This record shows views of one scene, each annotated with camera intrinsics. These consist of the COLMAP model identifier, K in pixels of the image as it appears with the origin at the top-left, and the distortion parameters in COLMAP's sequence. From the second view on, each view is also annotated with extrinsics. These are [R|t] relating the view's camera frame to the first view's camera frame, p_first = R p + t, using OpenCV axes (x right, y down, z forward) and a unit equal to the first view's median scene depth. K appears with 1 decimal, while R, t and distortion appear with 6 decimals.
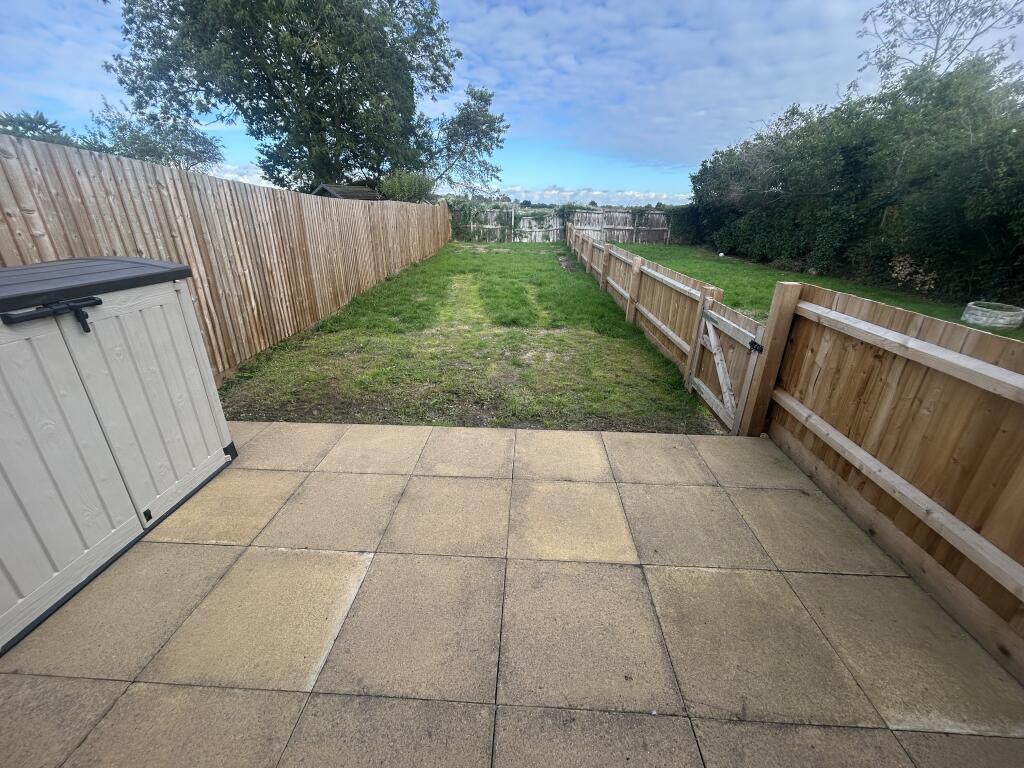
lens RADIAL K [[412.4, 0, 509.6], [0, 412.4, 381.0], [0, 0, 1]] dist [-0.002627, 0.001395]
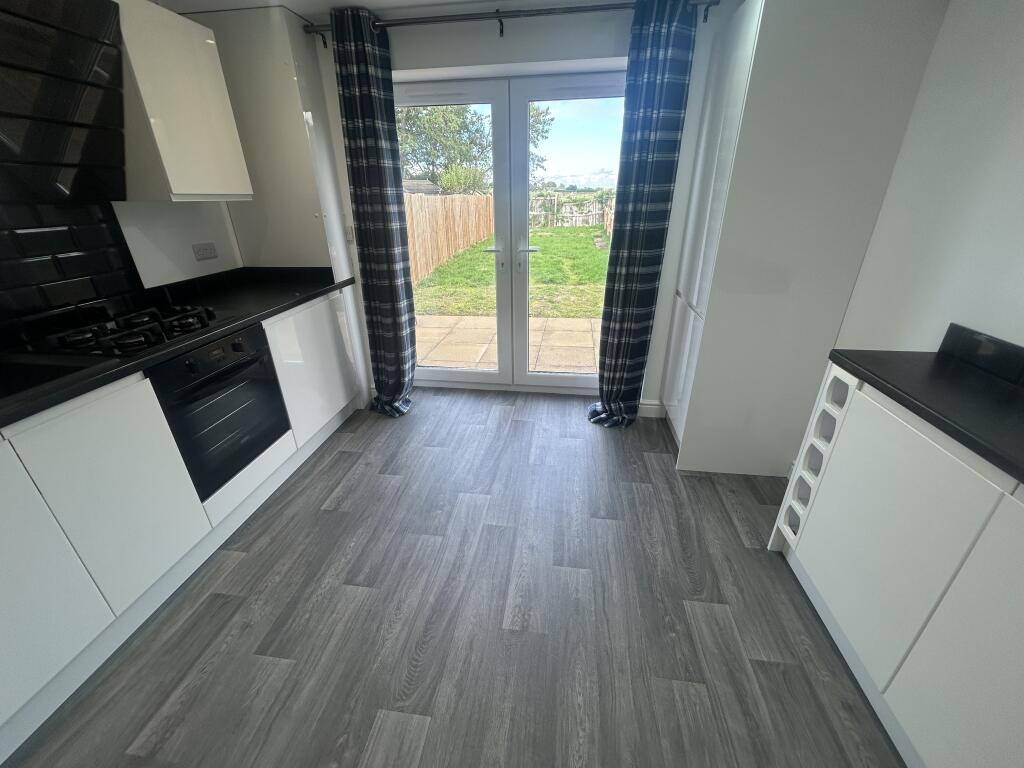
lens RADIAL K [[412.5, 0, 509.3], [0, 412.5, 382.0], [0, 0, 1]] dist [-0.000119, 0.000675]
pose [[0.994626, 0.016879, -0.102144, 0.017147], [-0.013741, 0.999414, 0.031343, 0.155151], [0.102613, -0.029771, 0.994276, -0.417881]]
